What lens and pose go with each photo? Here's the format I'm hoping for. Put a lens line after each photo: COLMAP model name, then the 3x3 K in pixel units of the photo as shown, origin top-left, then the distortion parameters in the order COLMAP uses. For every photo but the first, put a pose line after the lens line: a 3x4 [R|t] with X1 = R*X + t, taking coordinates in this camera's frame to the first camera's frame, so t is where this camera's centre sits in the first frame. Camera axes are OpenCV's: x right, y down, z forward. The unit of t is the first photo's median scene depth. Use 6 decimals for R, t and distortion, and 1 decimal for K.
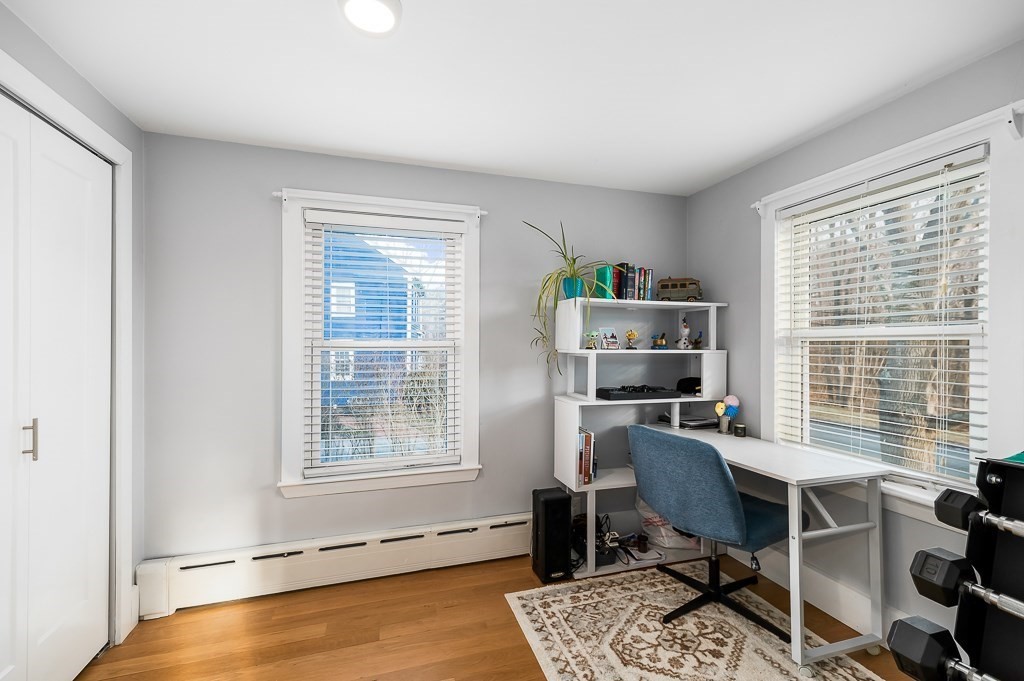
lens RADIAL K [[444.2, 0, 513.3], [0, 444.2, 346.5], [0, 0, 1]] dist [0.011801, -0.000118]
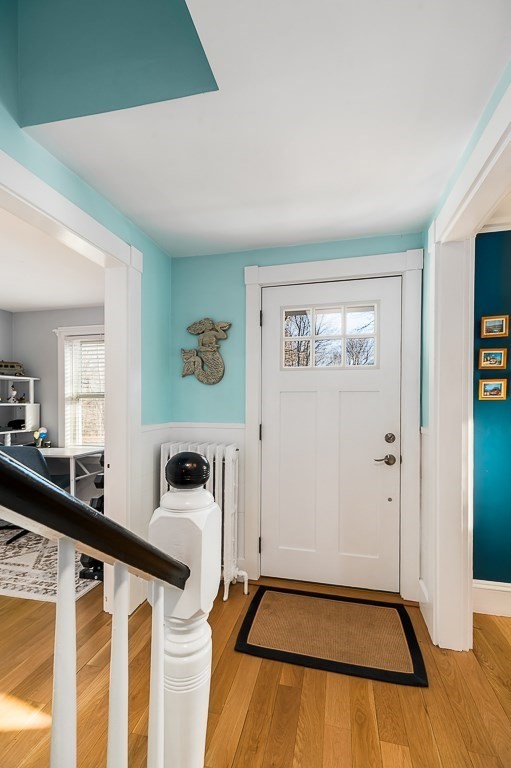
lens RADIAL K [[333.1, 0, 255.3], [0, 333.1, 403.5], [0, 0, 1]] dist [0.011801, -0.000118]
pose [[0.511947, -0.008695, 0.858973, -0.265656], [0.005962, 0.999961, 0.006569, 0.003693], [-0.858997, 0.001758, 0.511978, -0.496815]]
